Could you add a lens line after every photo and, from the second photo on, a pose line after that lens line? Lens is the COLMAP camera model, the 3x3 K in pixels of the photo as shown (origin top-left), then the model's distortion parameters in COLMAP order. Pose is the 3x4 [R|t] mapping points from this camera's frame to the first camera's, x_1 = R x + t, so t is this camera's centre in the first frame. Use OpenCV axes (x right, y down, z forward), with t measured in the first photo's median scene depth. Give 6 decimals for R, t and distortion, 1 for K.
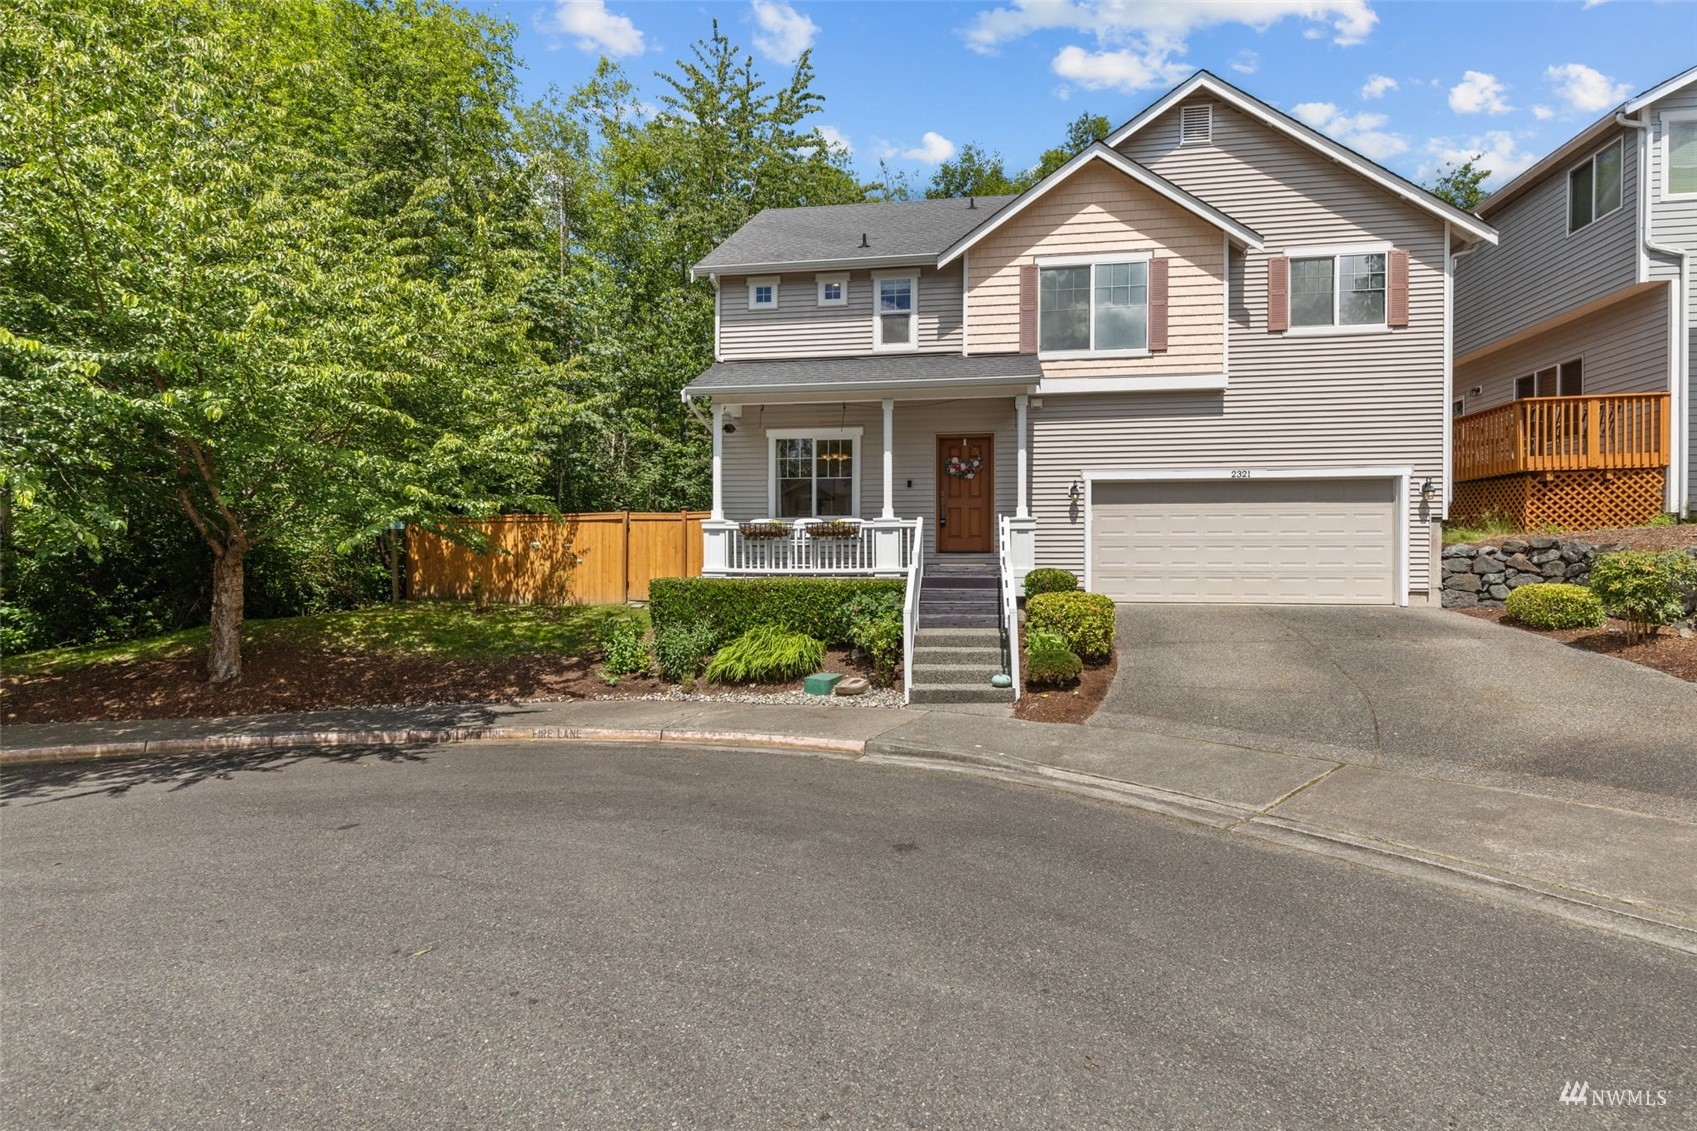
lens RADIAL K [[761.7, 0, 857.8], [0, 761.7, 559.9], [0, 0, 1]] dist [0.006058, 0.000309]
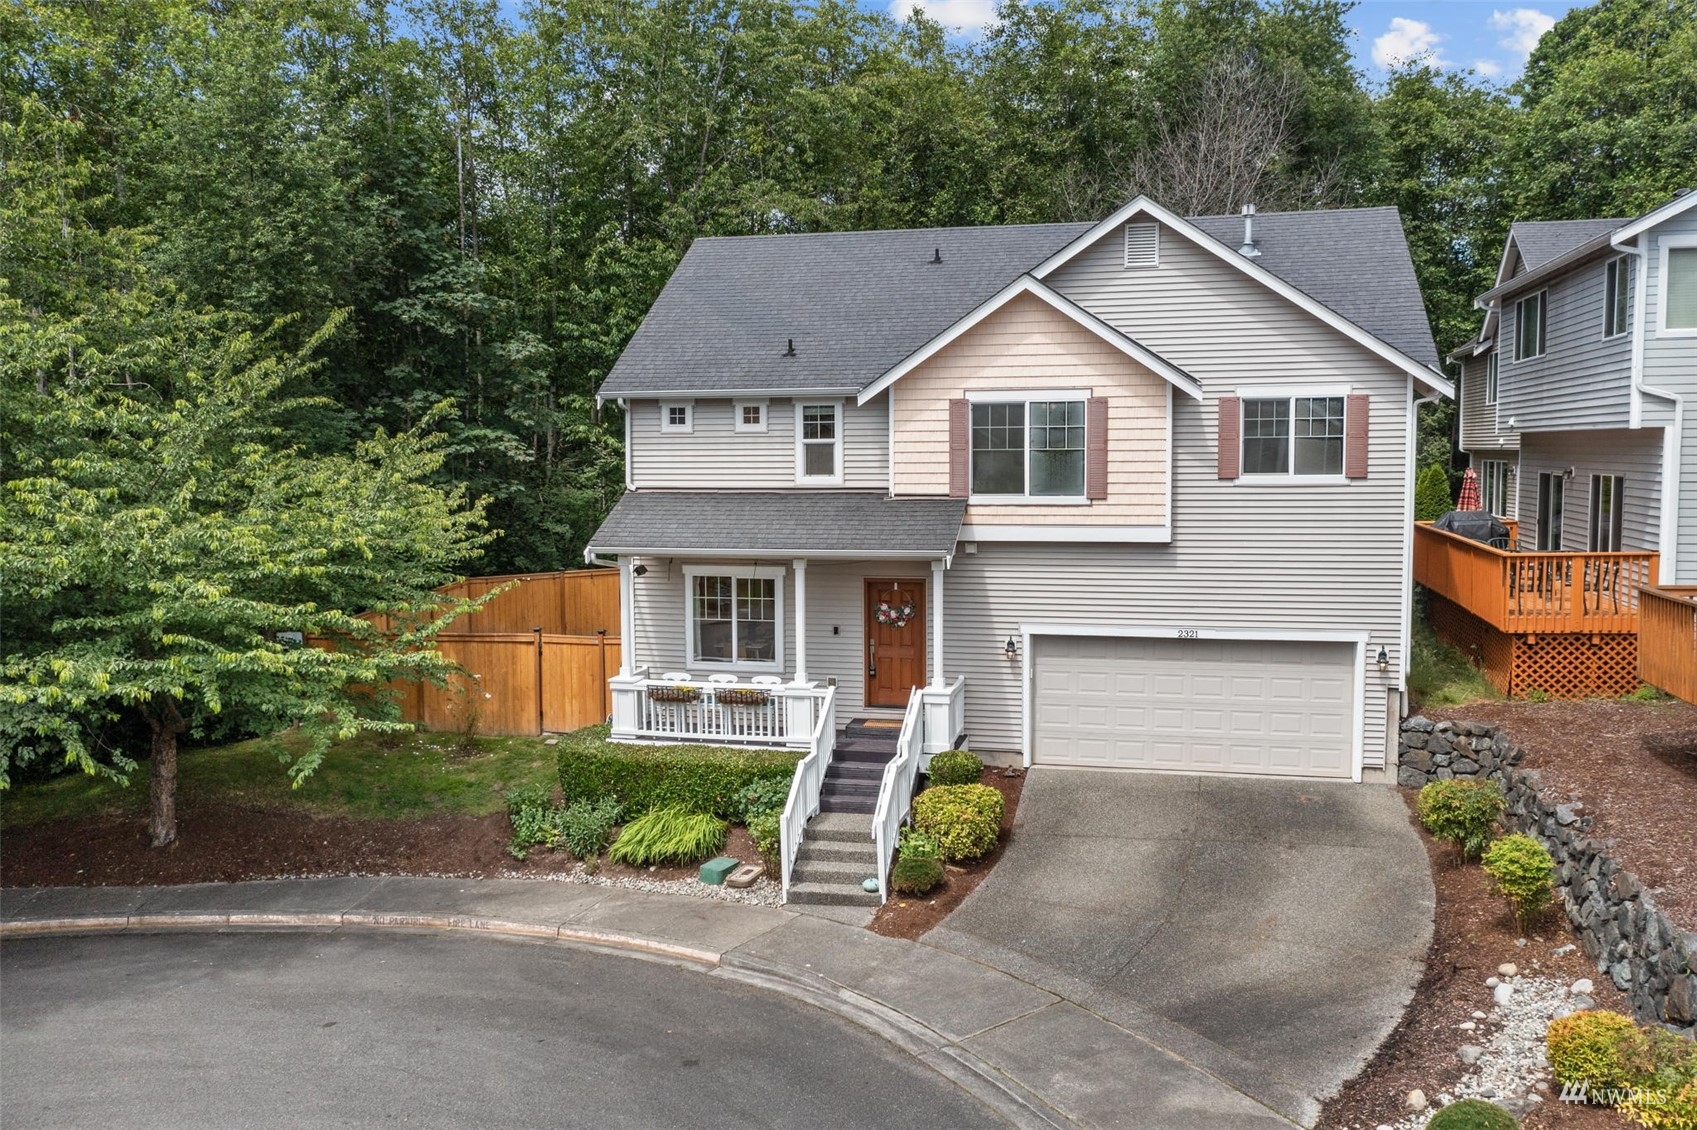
lens RADIAL K [[1318.4, 0, 846.4], [0, 1318.4, 540.6], [0, 0, 1]] dist [-0.050879, 0.051410]
pose [[0.995462, -0.001553, -0.095151, 0.250586], [0.007544, 0.998008, 0.062631, -0.332211], [0.094864, -0.063065, 0.993491, -0.604175]]
